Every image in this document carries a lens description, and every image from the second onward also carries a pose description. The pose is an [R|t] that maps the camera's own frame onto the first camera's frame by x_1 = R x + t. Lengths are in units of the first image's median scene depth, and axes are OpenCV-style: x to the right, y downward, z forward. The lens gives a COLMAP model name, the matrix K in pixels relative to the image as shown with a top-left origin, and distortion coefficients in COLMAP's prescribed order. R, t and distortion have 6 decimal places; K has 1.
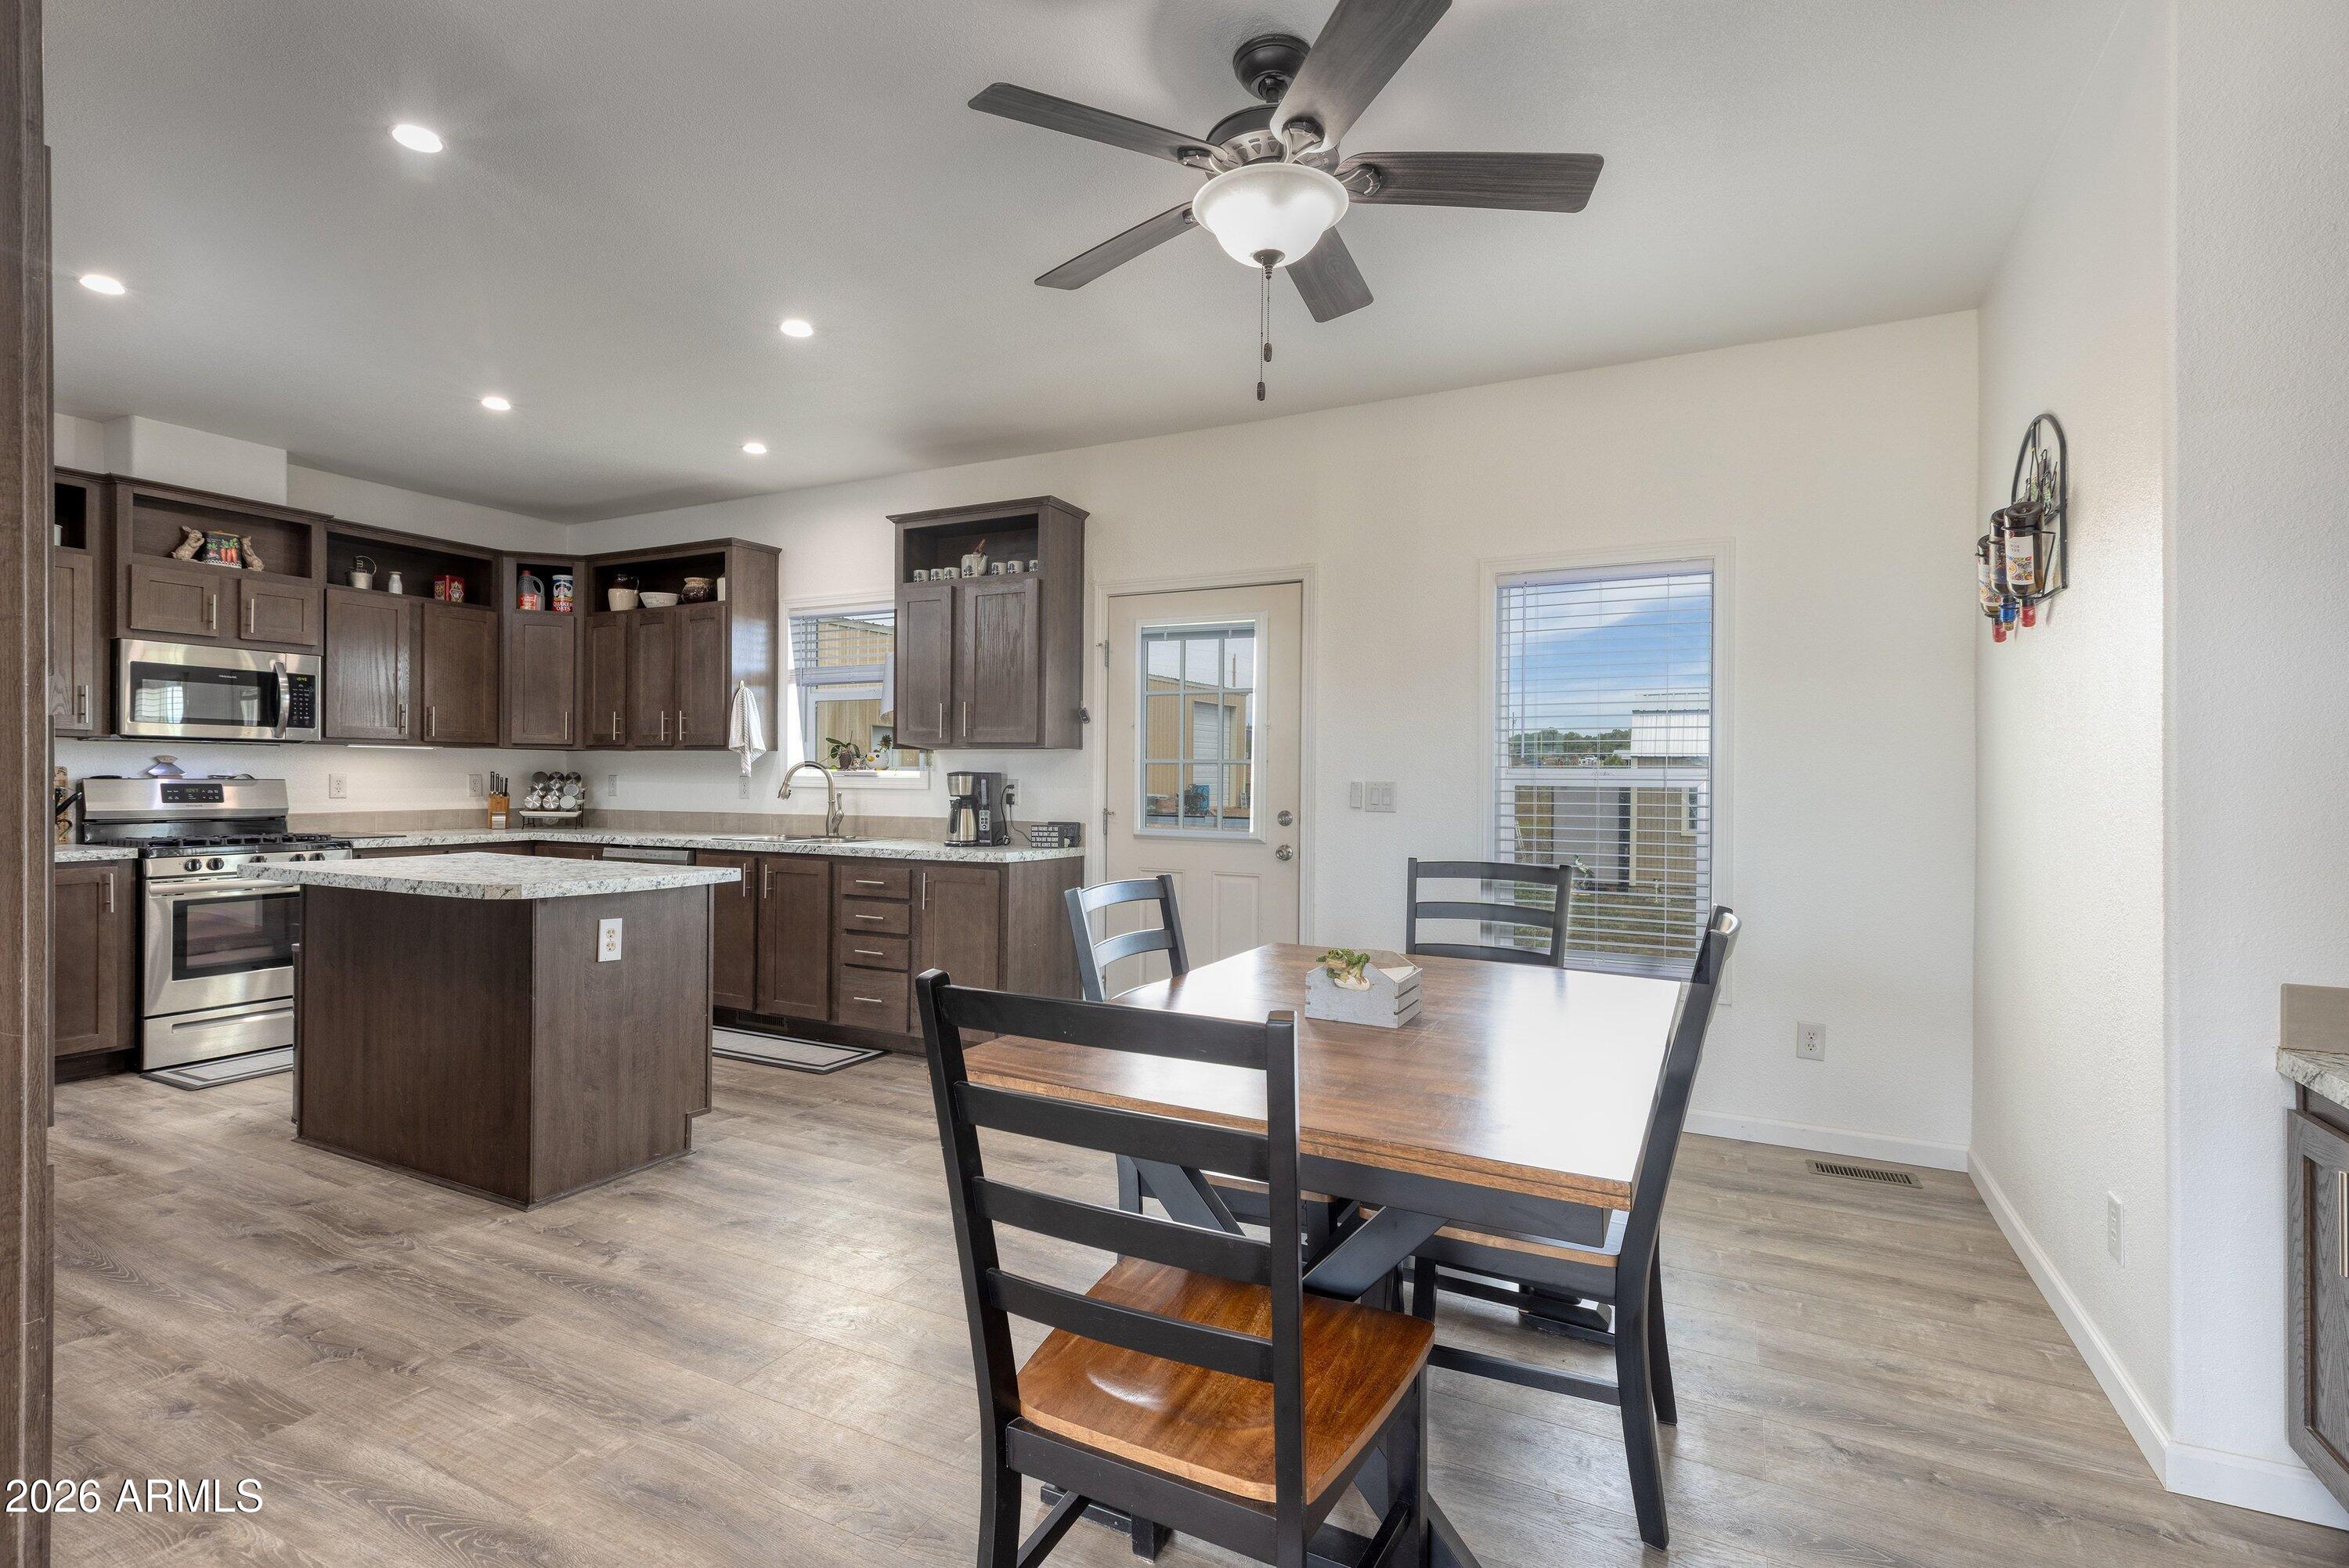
lens RADIAL K [[1115.9, 0, 1125.0], [0, 1115.9, 781.7], [0, 0, 1]] dist [0.000657, 0.000044]
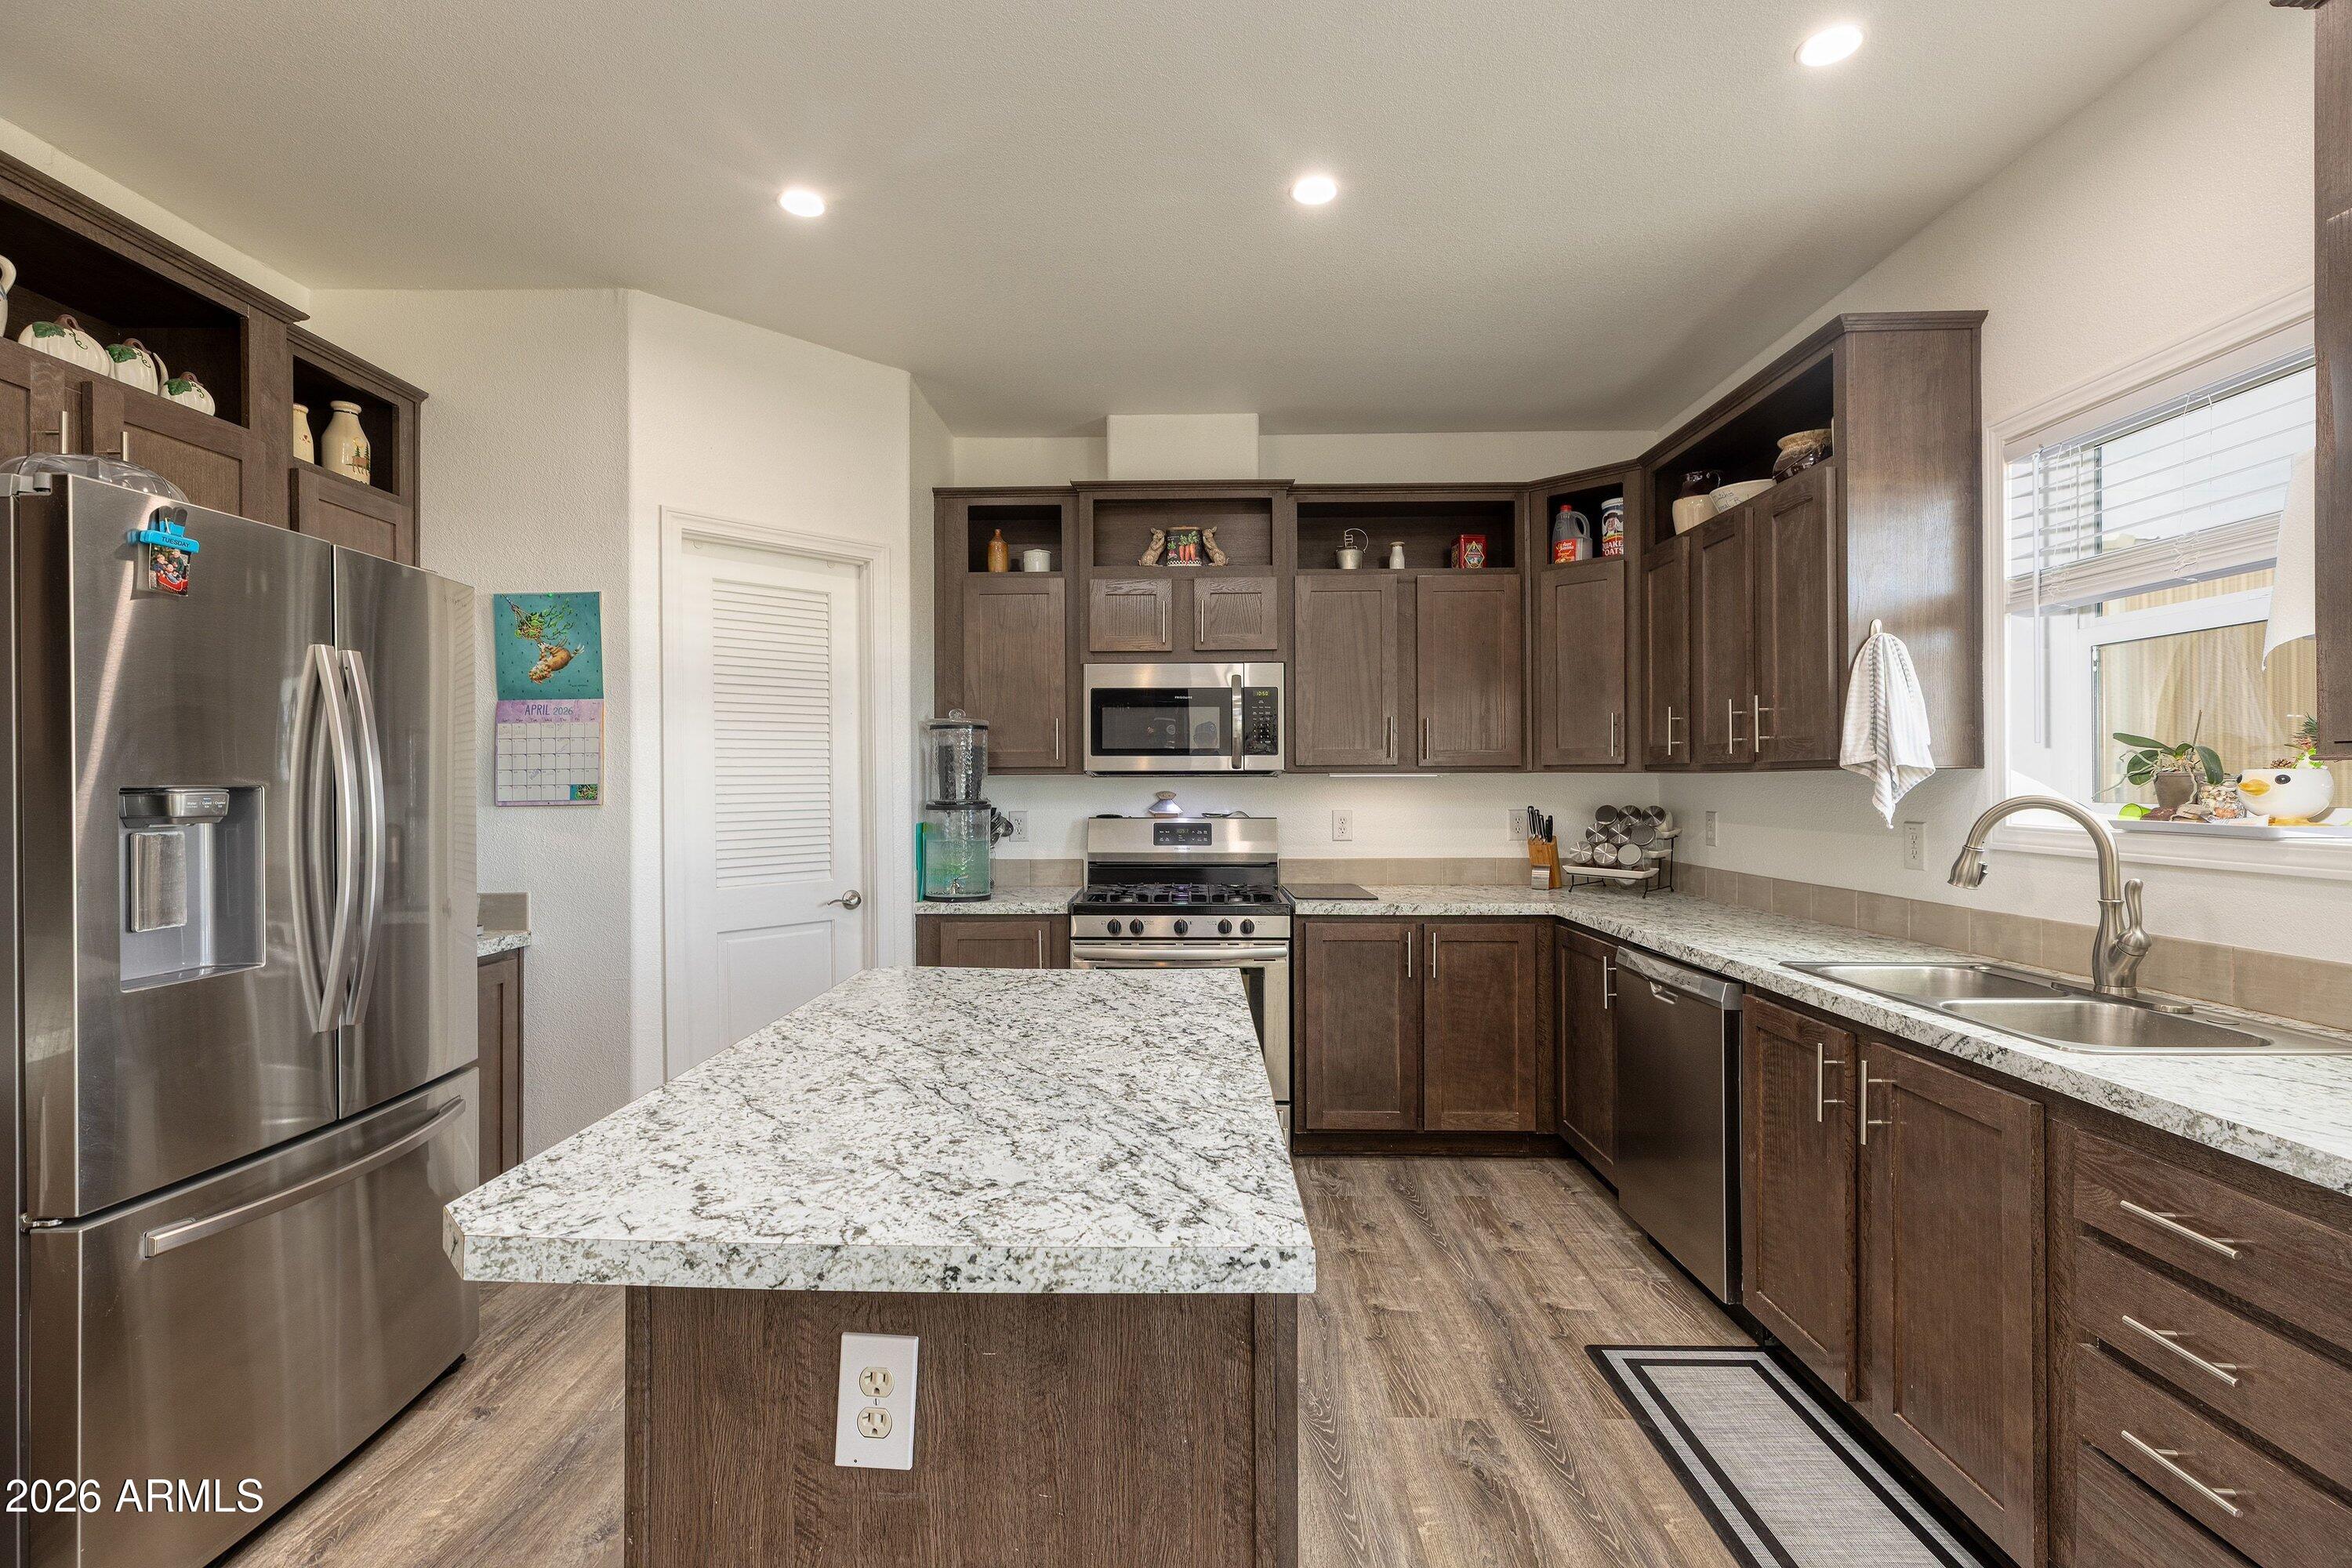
lens RADIAL K [[1080.1, 0, 1172.1], [0, 1080.1, 777.8], [0, 0, 1]] dist [0.007549, 0.000113]
pose [[0.461275, -0.013535, -0.887154, -0.088630], [0.004420, 0.999906, -0.012957, -0.022702], [0.887246, 0.002055, 0.461291, 0.592668]]
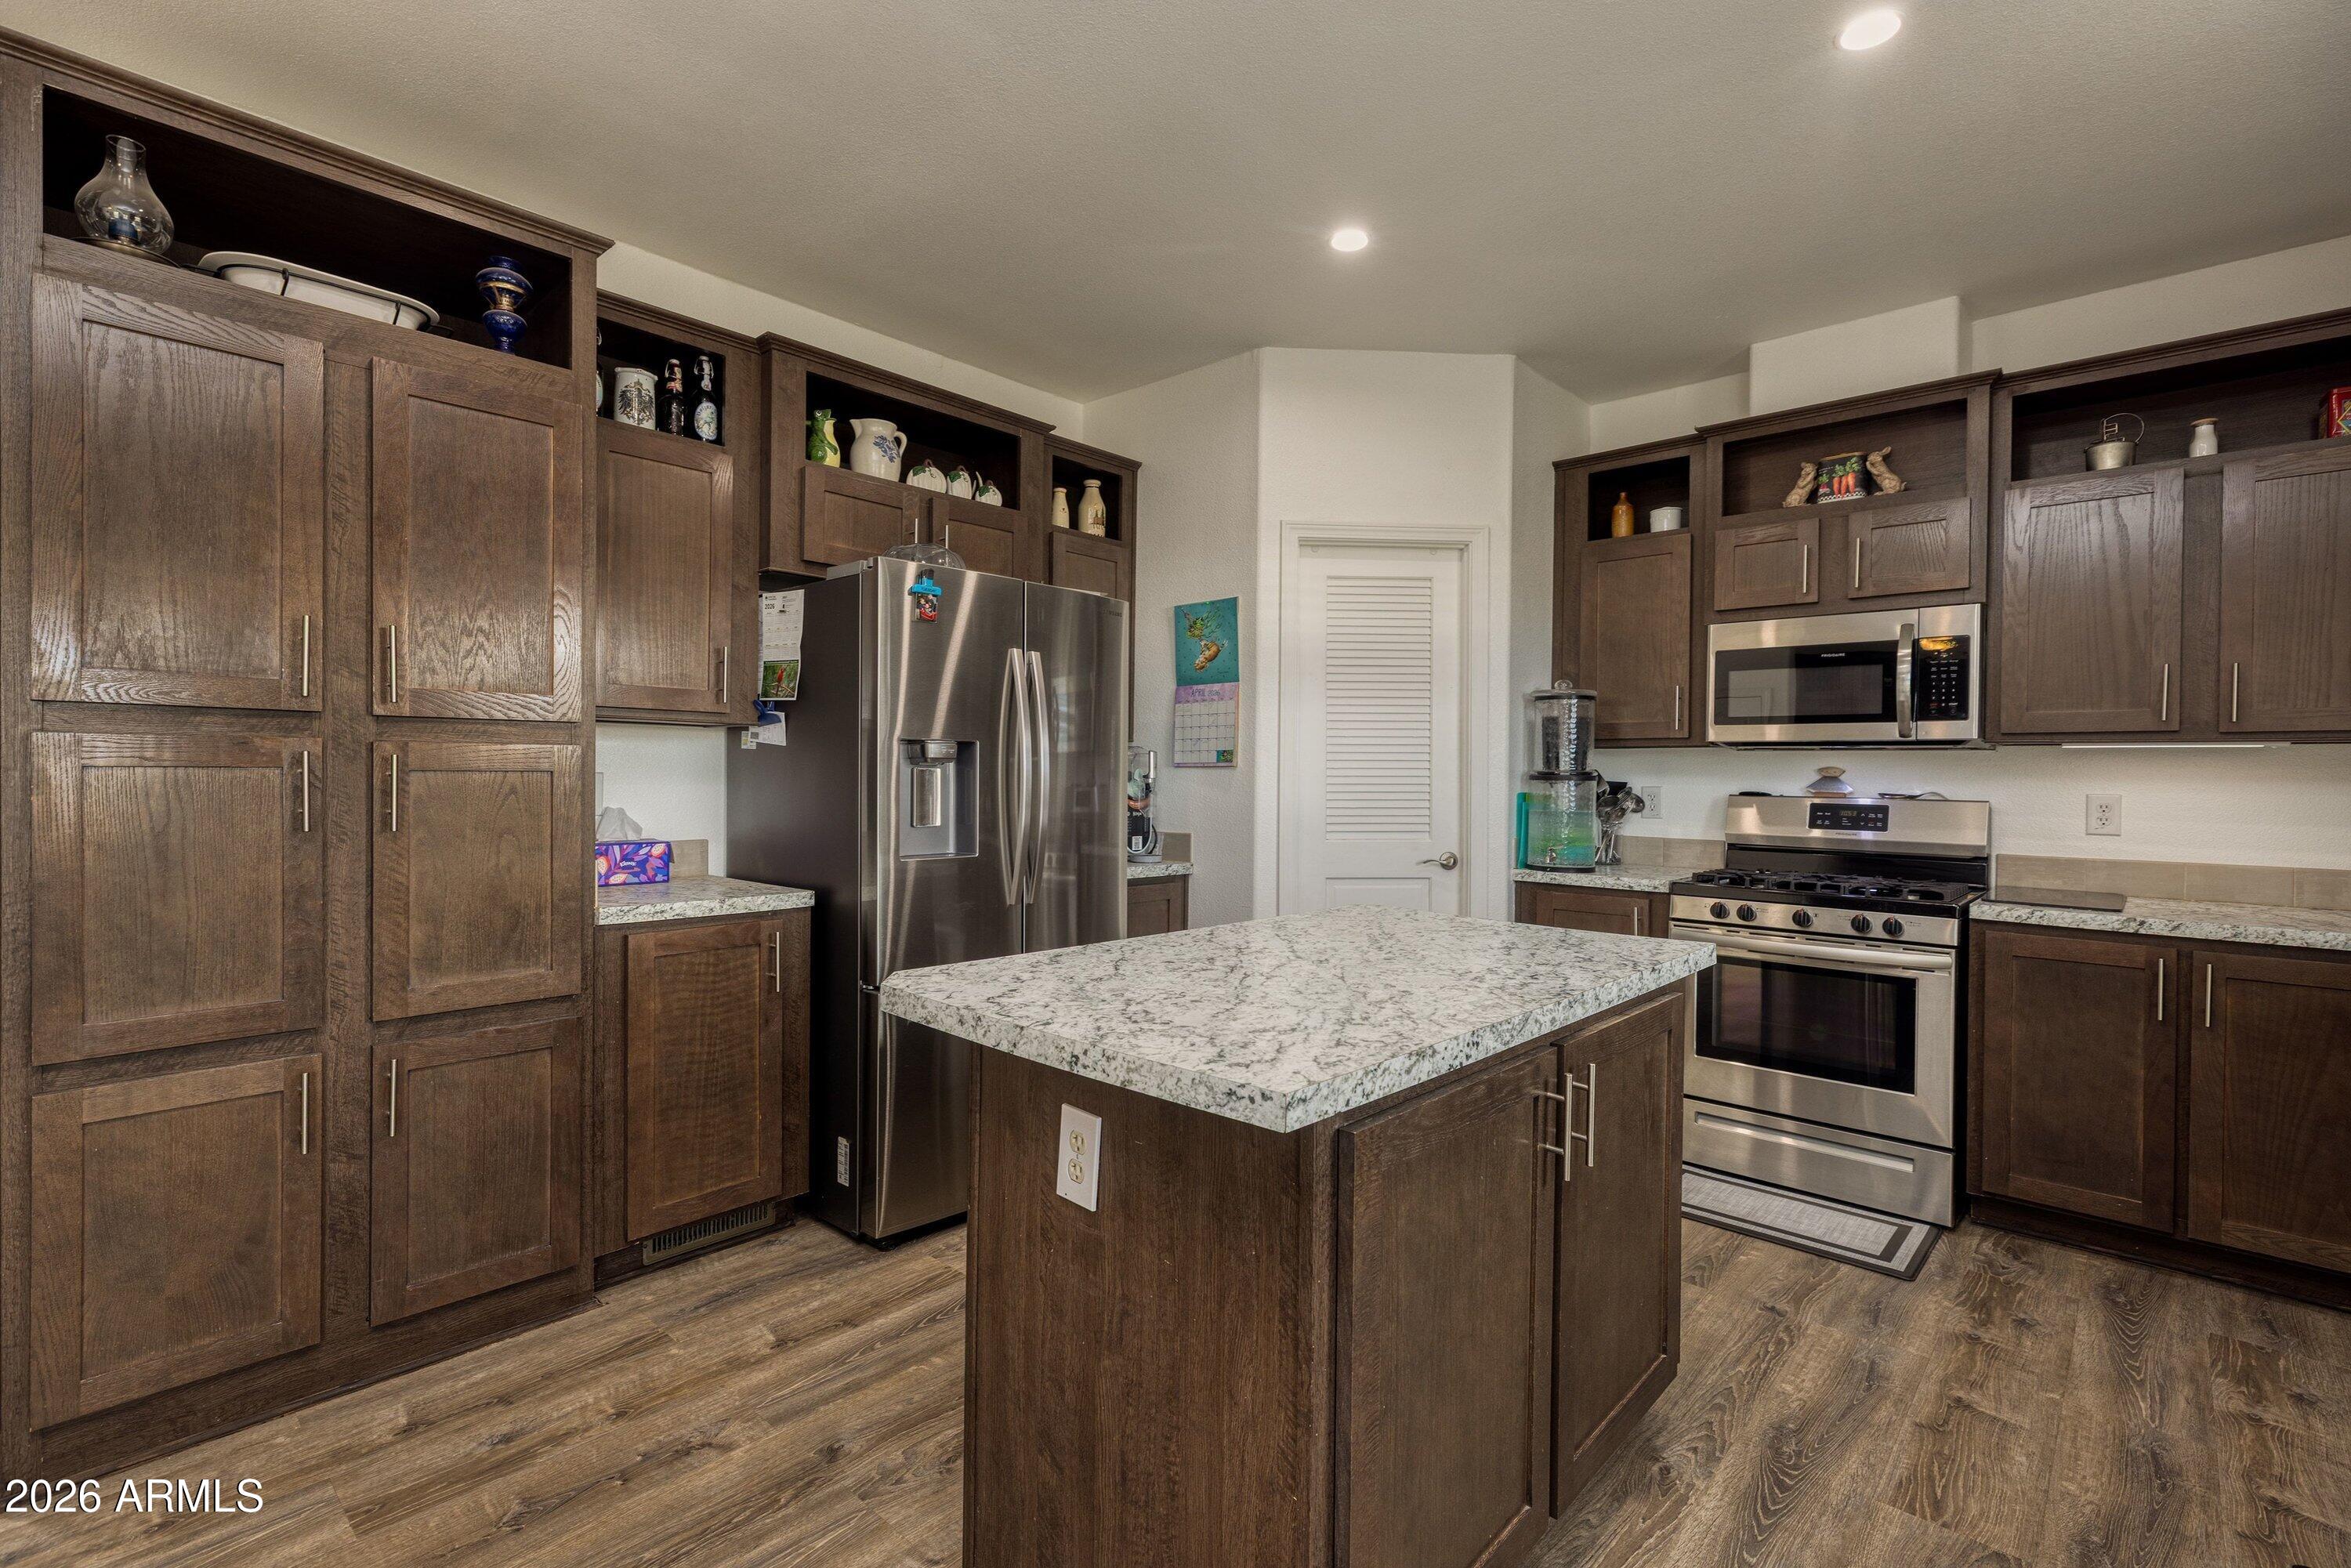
lens RADIAL K [[1079.6, 0, 1171.6], [0, 1079.6, 777.8], [0, 0, 1]] dist [0.007549, 0.000113]
pose [[-0.244321, -0.005354, -0.969680, -0.028996], [-0.016192, 0.999868, -0.001440, -0.007582], [0.969559, 0.015349, -0.244376, 0.726672]]
